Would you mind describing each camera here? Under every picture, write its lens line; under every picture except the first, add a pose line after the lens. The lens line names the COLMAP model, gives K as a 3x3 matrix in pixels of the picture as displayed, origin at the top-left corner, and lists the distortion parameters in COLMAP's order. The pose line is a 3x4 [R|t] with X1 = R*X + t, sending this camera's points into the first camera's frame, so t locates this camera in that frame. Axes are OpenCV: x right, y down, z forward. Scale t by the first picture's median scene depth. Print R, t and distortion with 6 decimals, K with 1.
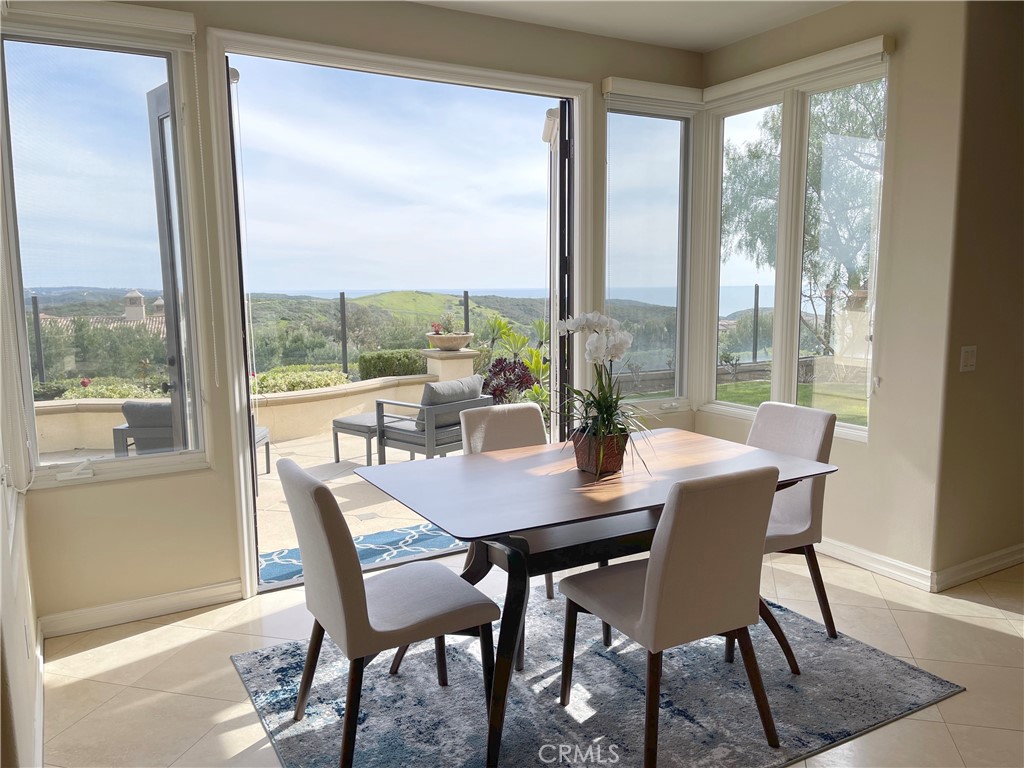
lens RADIAL K [[781.9, 0, 512.0], [0, 781.9, 384.0], [0, 0, 1]] dist [0.073609, -0.108877]
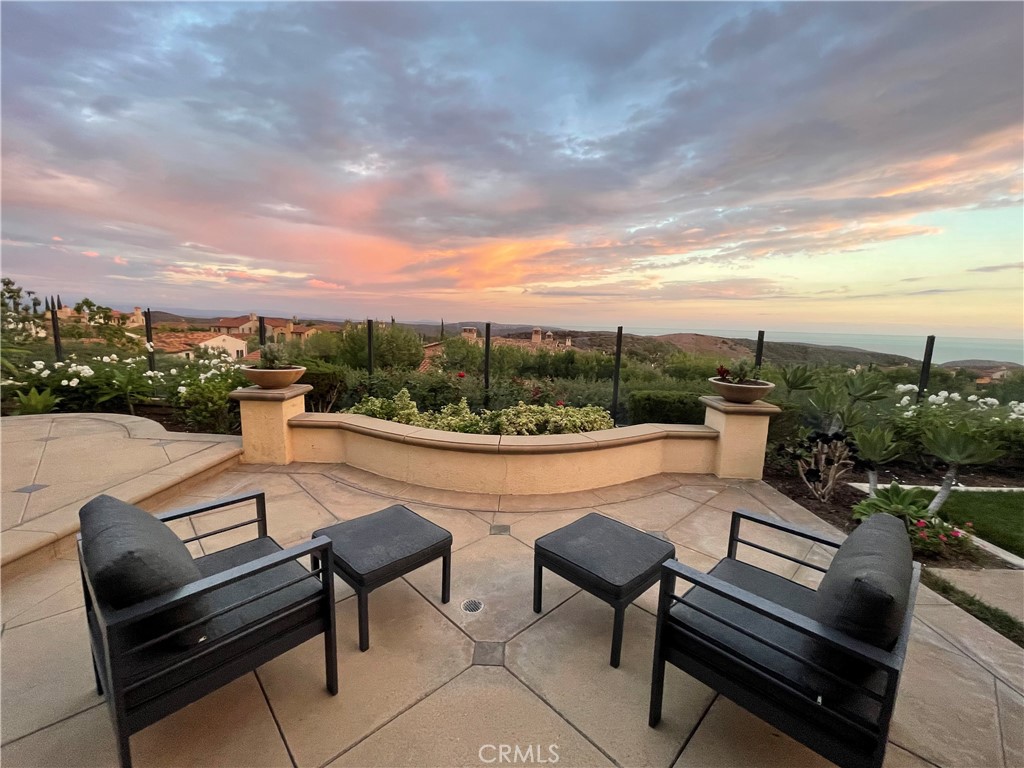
lens RADIAL K [[417.2, 0, 513.3], [0, 417.2, 387.6], [0, 0, 1]] dist [-0.010318, 0.002869]
pose [[0.863329, 0.111757, -0.492111, -0.070227], [-0.103260, 0.993658, 0.044505, -0.053106], [0.493964, 0.012393, 0.869394, 0.510243]]
